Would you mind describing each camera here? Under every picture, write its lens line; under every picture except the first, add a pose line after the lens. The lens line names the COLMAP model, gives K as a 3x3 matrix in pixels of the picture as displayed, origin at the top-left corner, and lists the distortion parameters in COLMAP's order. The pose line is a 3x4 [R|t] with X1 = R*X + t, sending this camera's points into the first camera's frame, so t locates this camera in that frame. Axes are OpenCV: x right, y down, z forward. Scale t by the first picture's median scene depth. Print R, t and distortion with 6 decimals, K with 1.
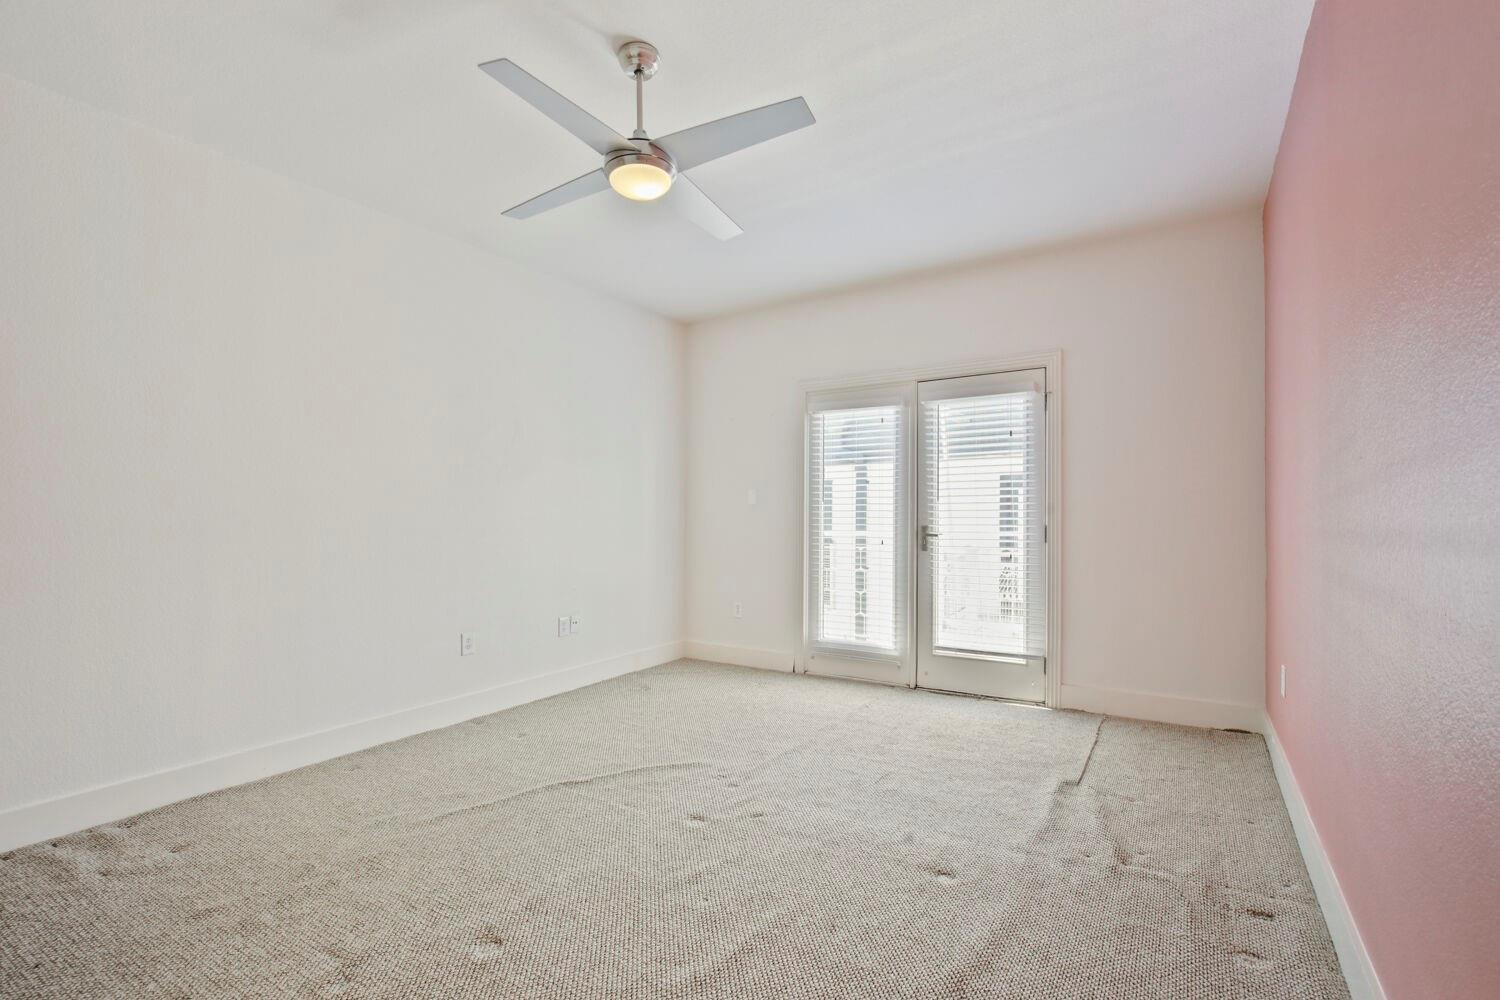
lens RADIAL K [[669.5, 0, 755.5], [0, 669.5, 516.0], [0, 0, 1]] dist [-0.020493, 0.000094]
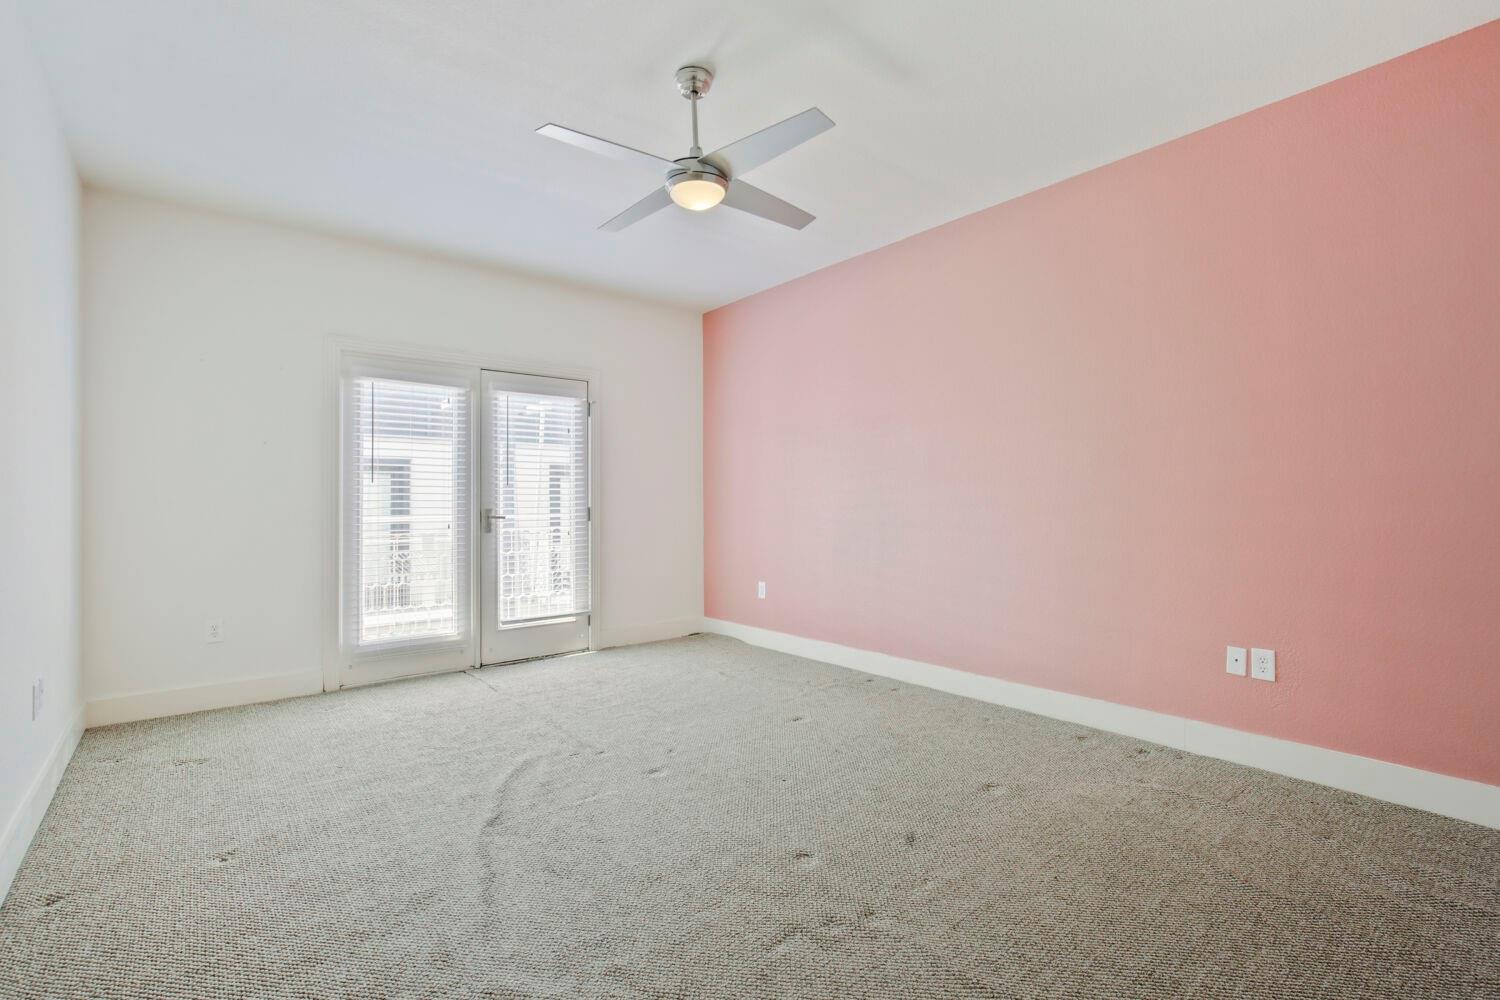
lens RADIAL K [[676.3, 0, 750.0], [0, 676.3, 506.1], [0, 0, 1]] dist [-0.021538, 0.000430]
pose [[0.311202, -0.001959, 0.950342, -0.642216], [0.002608, 0.999996, 0.001207, 0.010831], [-0.950340, 0.002103, 0.311206, 0.298497]]
